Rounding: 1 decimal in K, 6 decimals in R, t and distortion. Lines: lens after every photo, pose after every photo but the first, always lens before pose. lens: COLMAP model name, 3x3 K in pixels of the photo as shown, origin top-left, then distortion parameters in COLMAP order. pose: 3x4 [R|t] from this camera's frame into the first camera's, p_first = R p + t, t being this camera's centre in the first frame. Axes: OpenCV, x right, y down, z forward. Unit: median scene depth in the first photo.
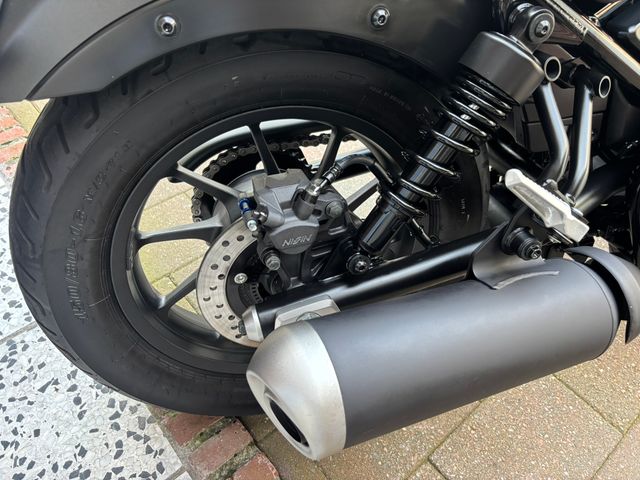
lens RADIAL K [[487.0, 0, 317.9], [0, 487.0, 239.4], [0, 0, 1]] dist [0.045233, -0.055548]
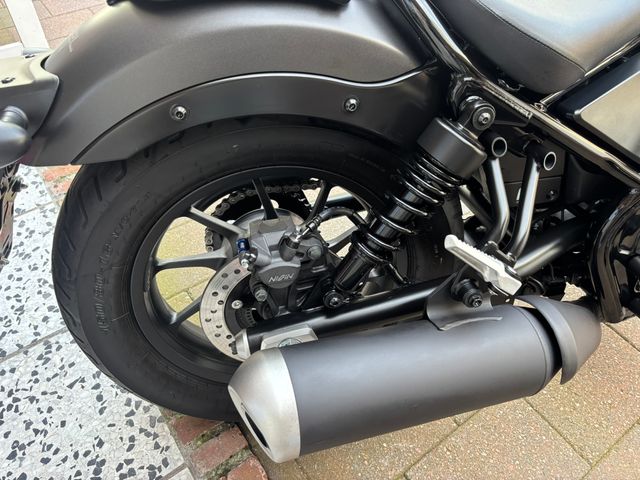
lens RADIAL K [[482.6, 0, 315.9], [0, 482.6, 236.5], [0, 0, 1]] dist [0.050045, -0.055586]
pose [[0.996498, 0.050064, -0.066978, 0.103725], [-0.051903, 0.998313, -0.026012, -0.064945], [0.065562, 0.029397, 0.997415, -0.164373]]
